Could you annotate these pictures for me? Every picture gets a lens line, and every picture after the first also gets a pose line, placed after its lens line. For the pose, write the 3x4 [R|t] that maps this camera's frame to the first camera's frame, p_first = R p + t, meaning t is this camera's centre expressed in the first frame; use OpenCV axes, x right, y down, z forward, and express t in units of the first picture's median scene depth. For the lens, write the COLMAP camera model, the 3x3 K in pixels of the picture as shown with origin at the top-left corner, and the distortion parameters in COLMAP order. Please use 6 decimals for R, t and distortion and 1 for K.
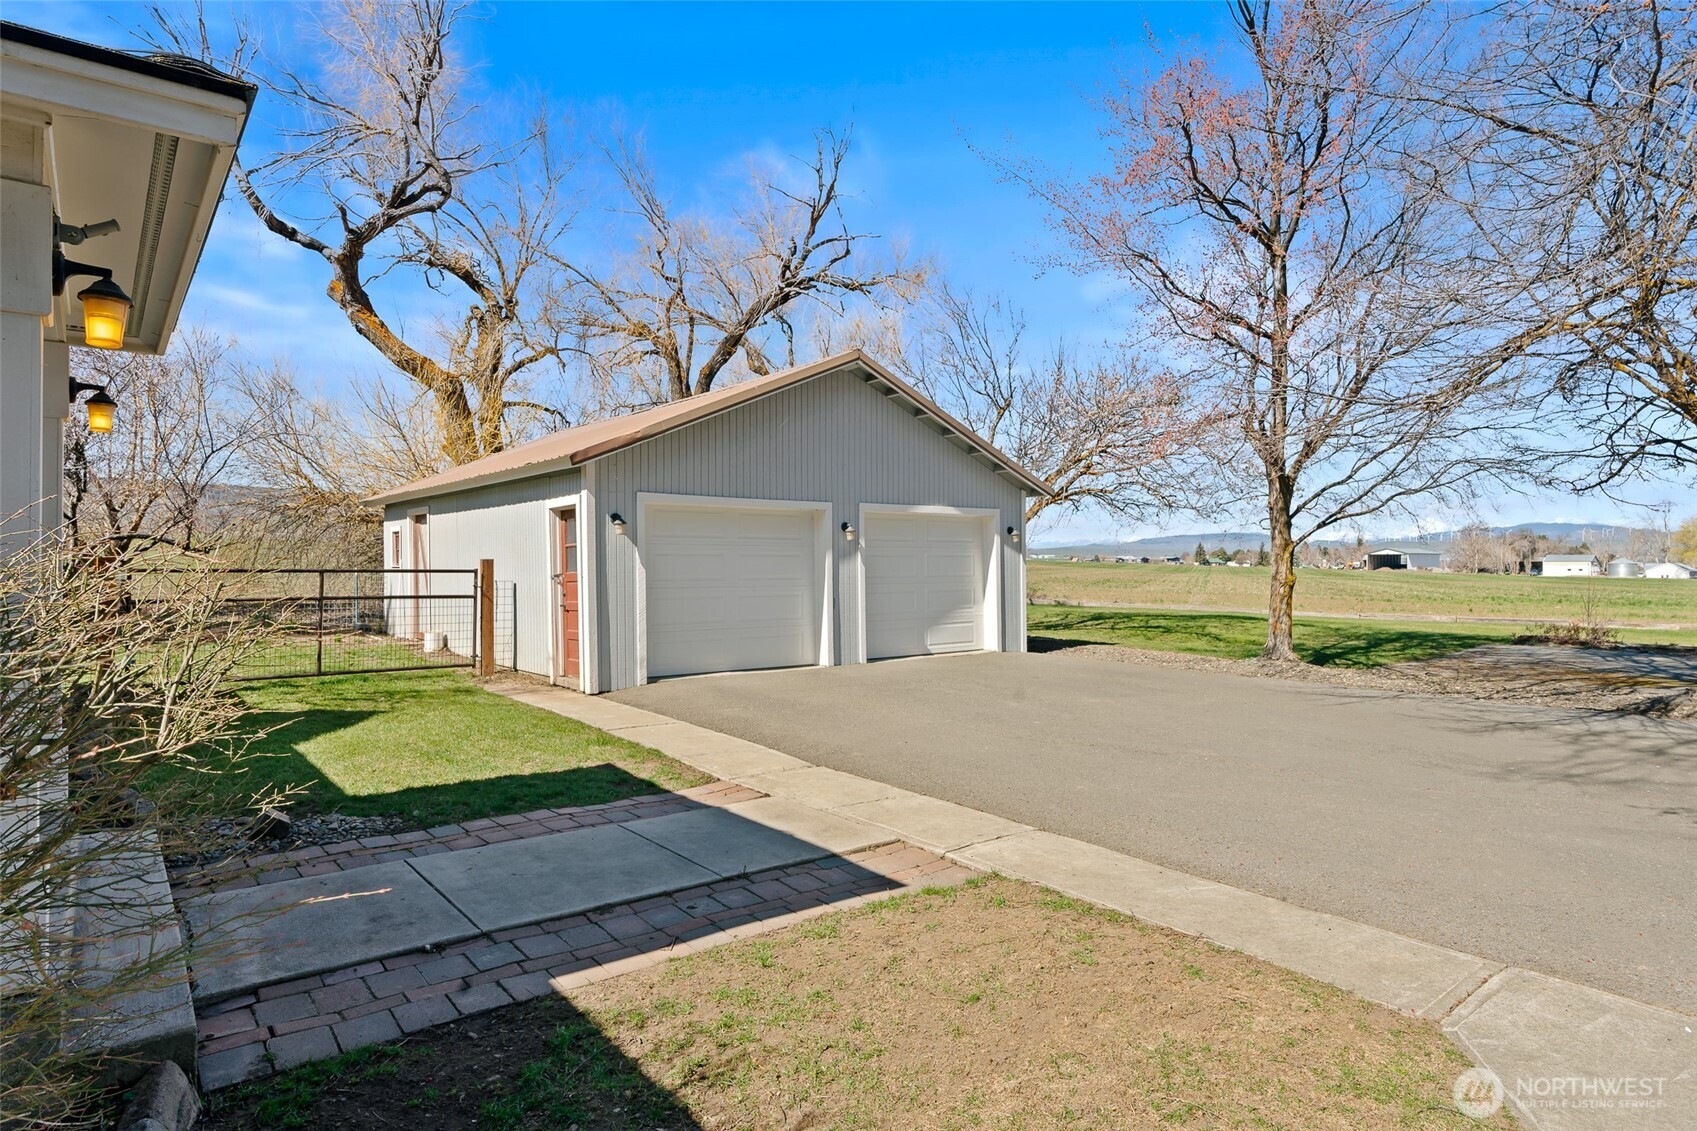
lens RADIAL K [[942.7, 0, 848.5], [0, 942.7, 565.5], [0, 0, 1]] dist [0.000298, 0.000031]
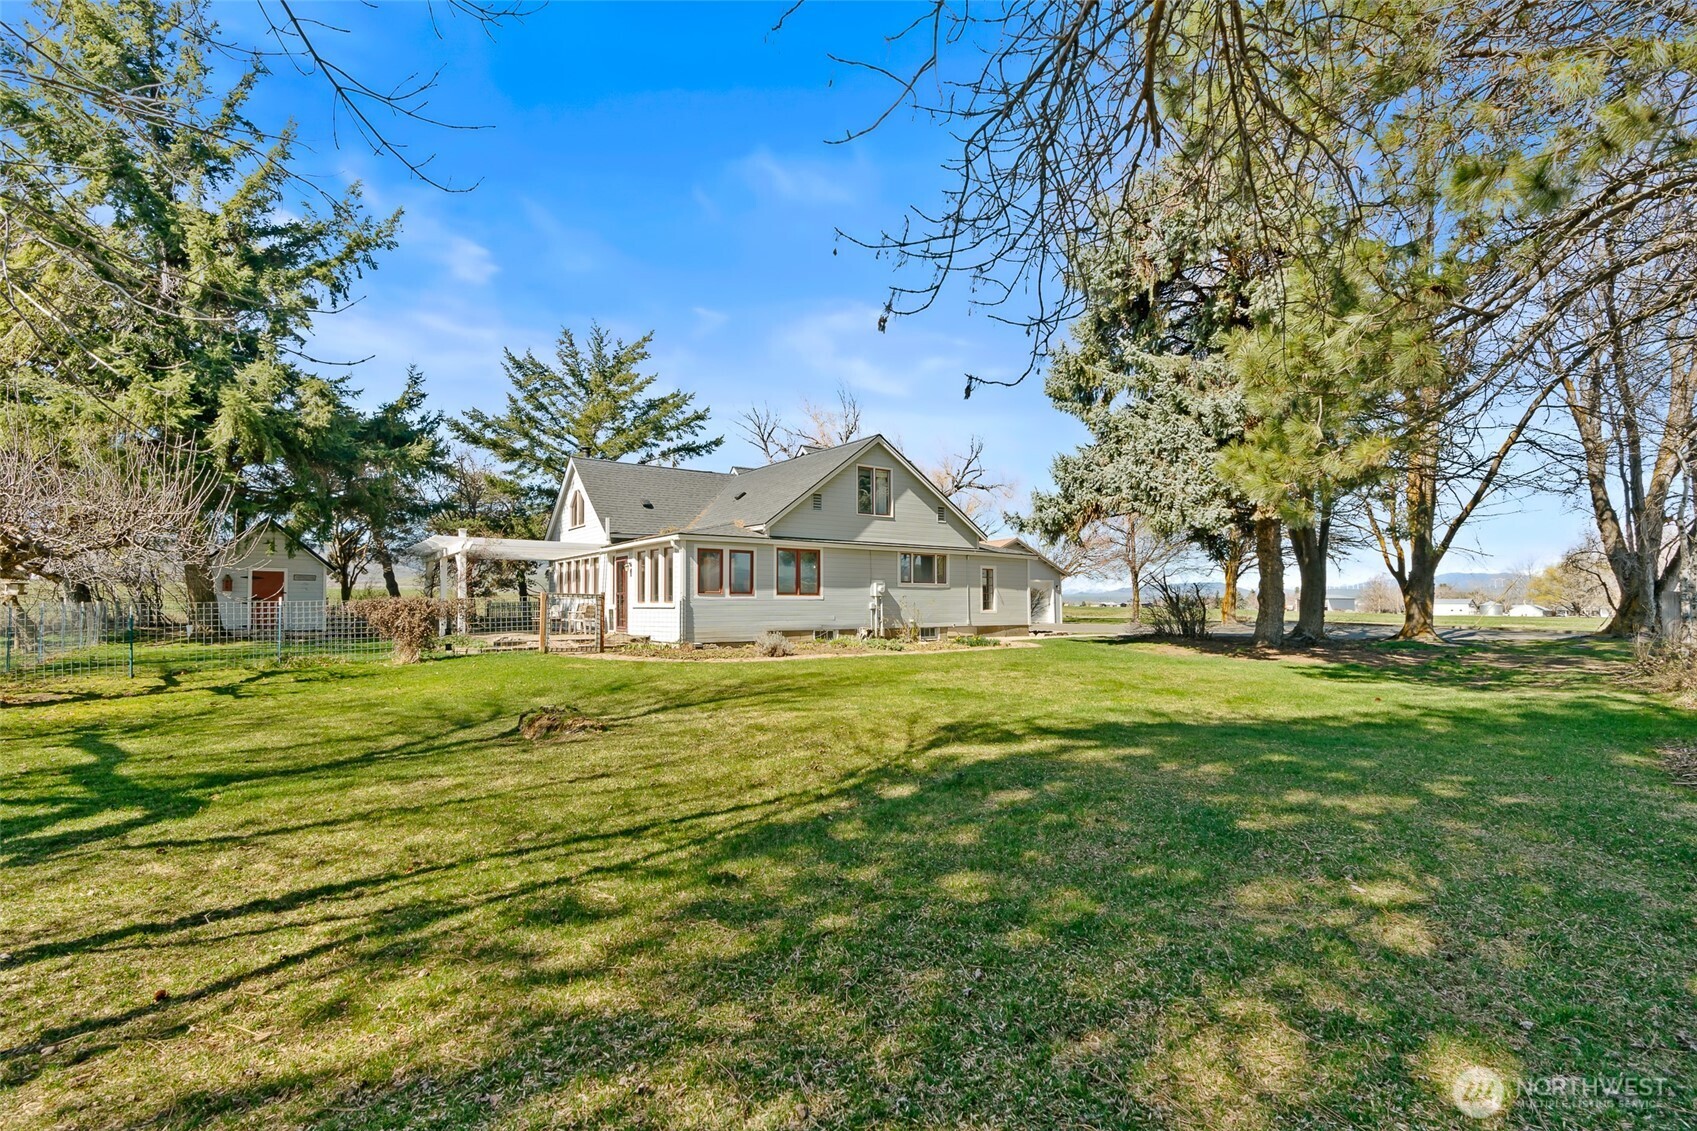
lens RADIAL K [[804.2, 0, 848.5], [0, 804.2, 565.5], [0, 0, 1]] dist [0.000321, 0.000432]
pose [[0.999671, -0.002603, -0.025499, -0.384632], [0.001217, 0.998527, -0.054242, 0.031868], [0.025603, 0.054193, 0.998202, -1.453233]]
